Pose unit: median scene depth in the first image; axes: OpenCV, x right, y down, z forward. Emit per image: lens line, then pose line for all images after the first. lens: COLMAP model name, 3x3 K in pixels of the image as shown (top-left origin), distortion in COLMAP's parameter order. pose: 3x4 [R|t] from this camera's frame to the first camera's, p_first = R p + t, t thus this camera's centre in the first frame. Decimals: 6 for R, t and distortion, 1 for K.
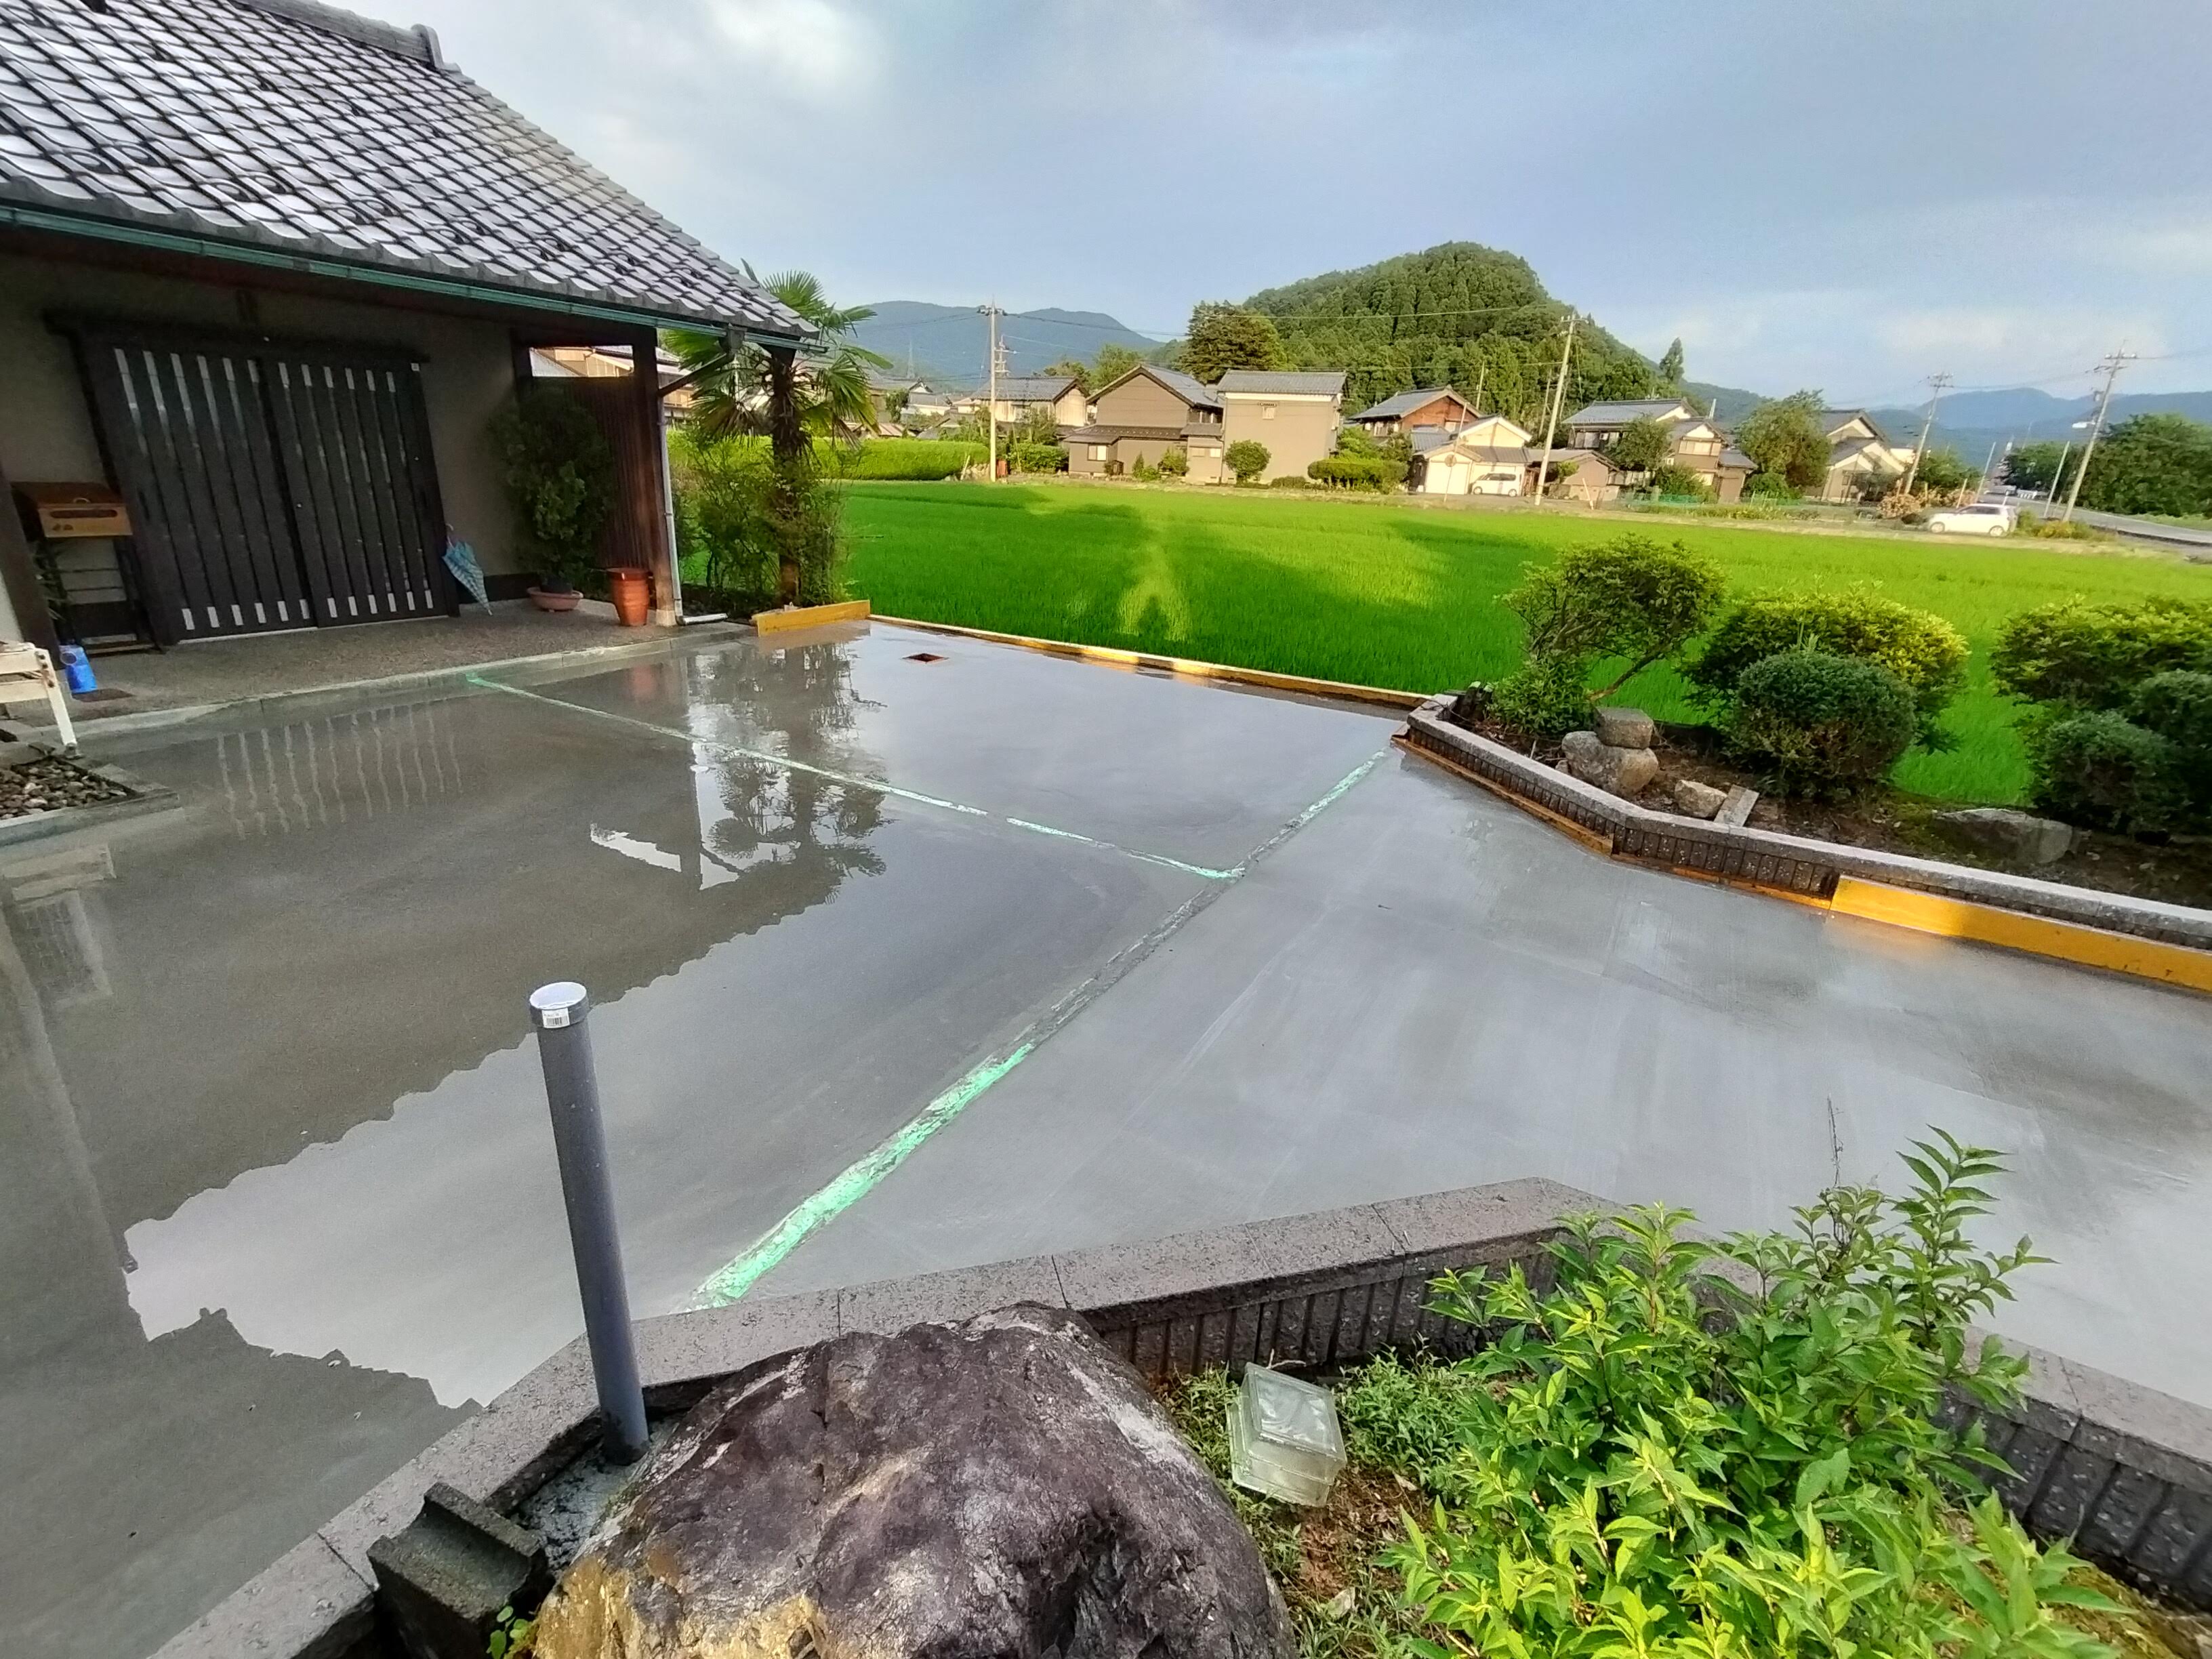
lens RADIAL K [[1010.4, 0, 1101.9], [0, 1010.4, 822.8], [0, 0, 1]] dist [-0.005074, 0.001020]
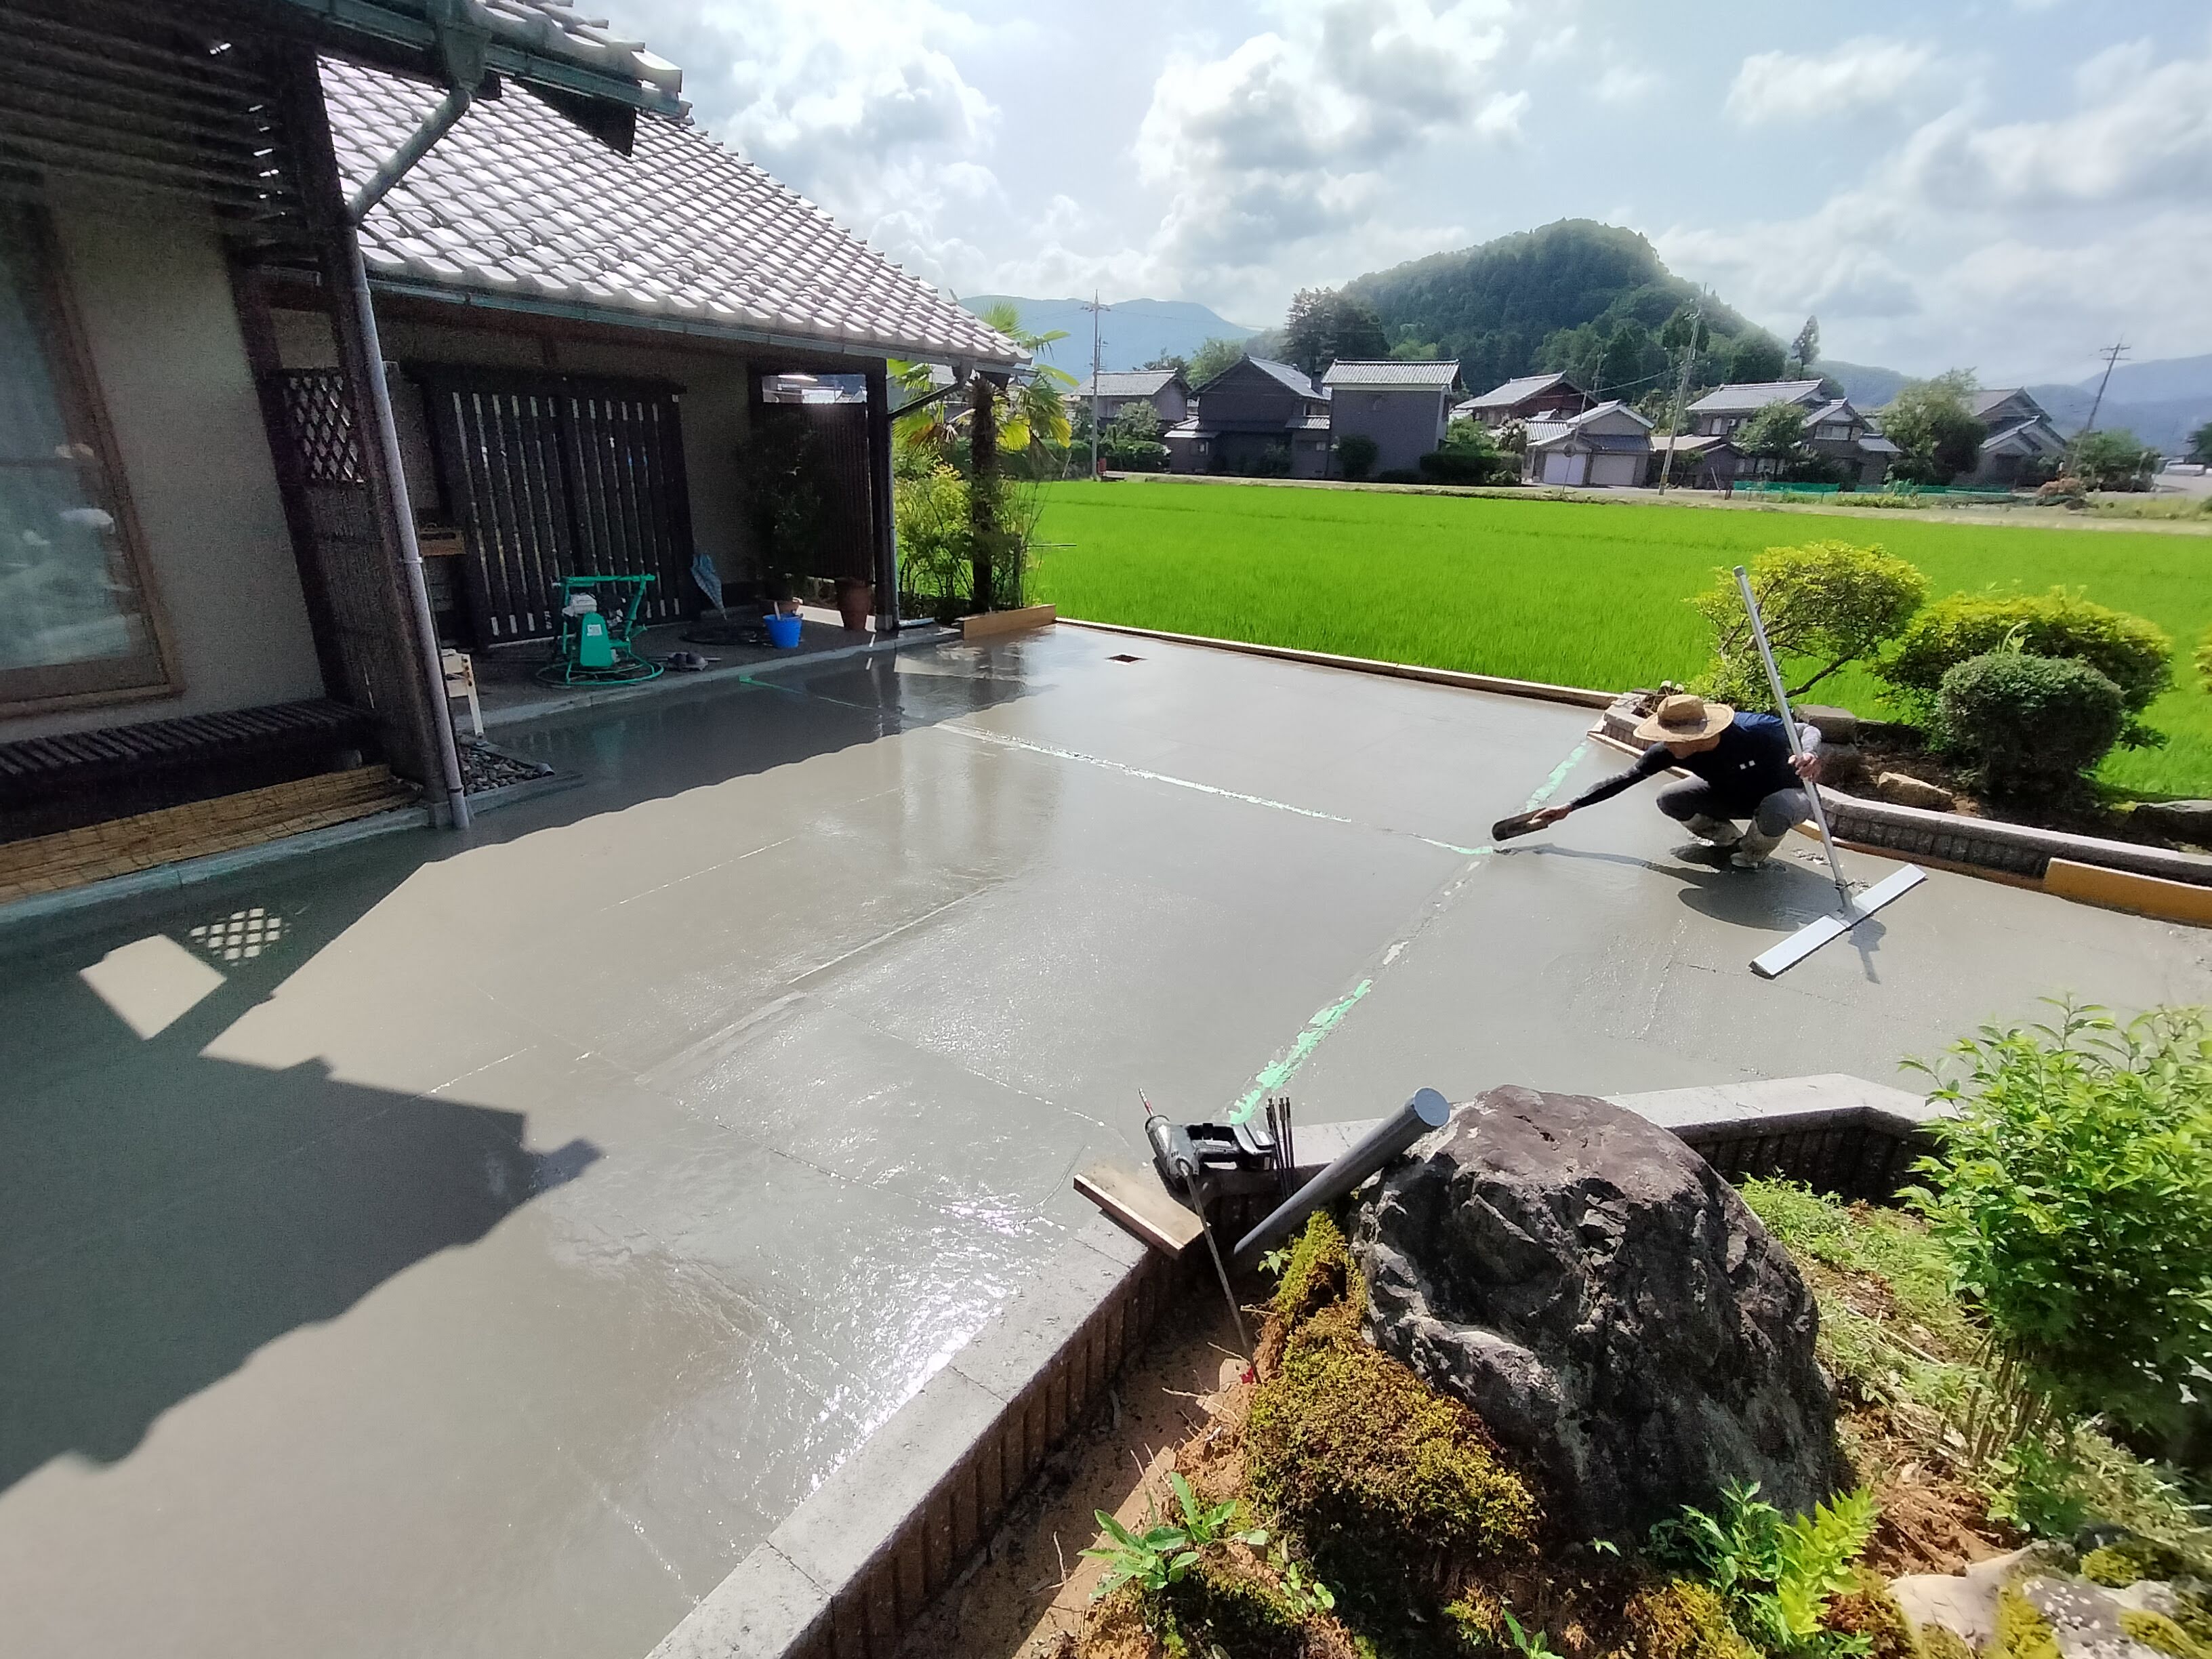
lens RADIAL K [[1040.4, 0, 1120.0], [0, 1040.4, 818.8], [0, 0, 1]] dist [-0.003214, 0.000174]
pose [[0.997790, 0.008568, -0.065899, -0.135596], [-0.009046, 0.999935, -0.006958, 0.017657], [0.065835, 0.007539, 0.997802, -0.128672]]
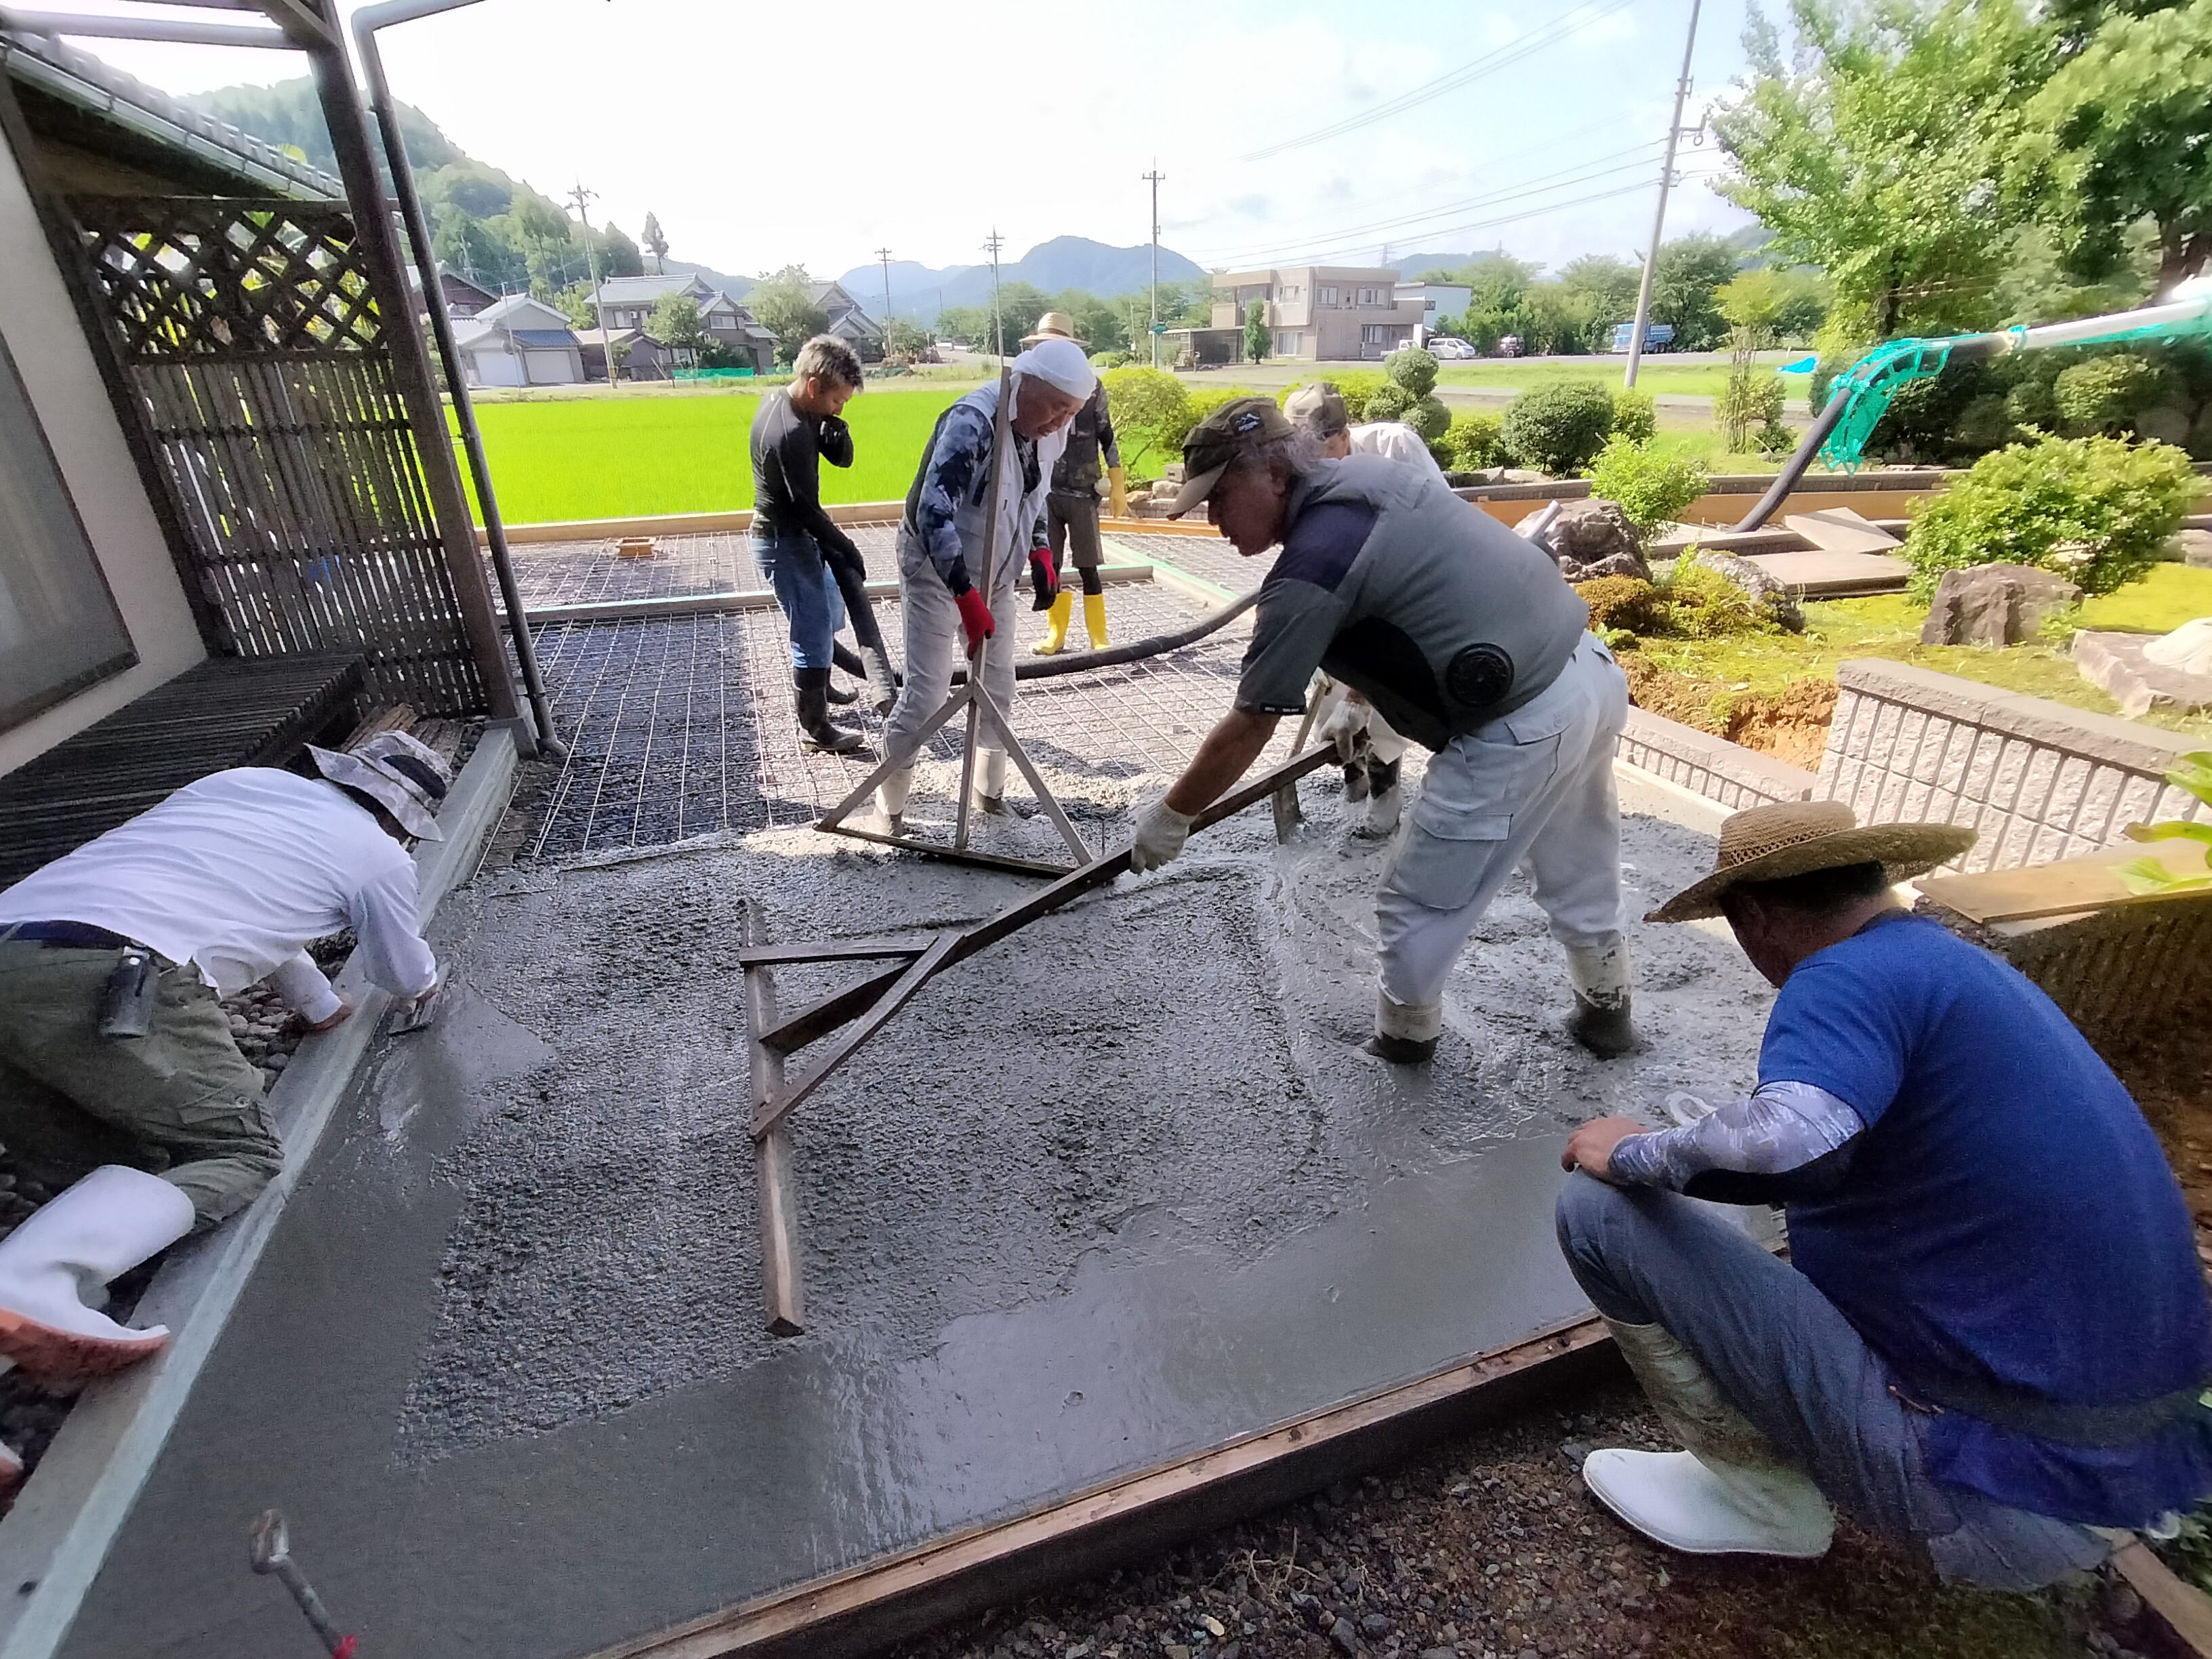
lens RADIAL K [[1019.3, 0, 1114.5], [0, 1019.3, 800.9], [0, 0, 1]] dist [-0.000466, 0.000428]
pose [[0.643923, -0.358213, 0.676053, -0.711541], [0.303911, 0.930677, 0.203661, 0.030092], [-0.702141, 0.074318, 0.708149, -0.120438]]
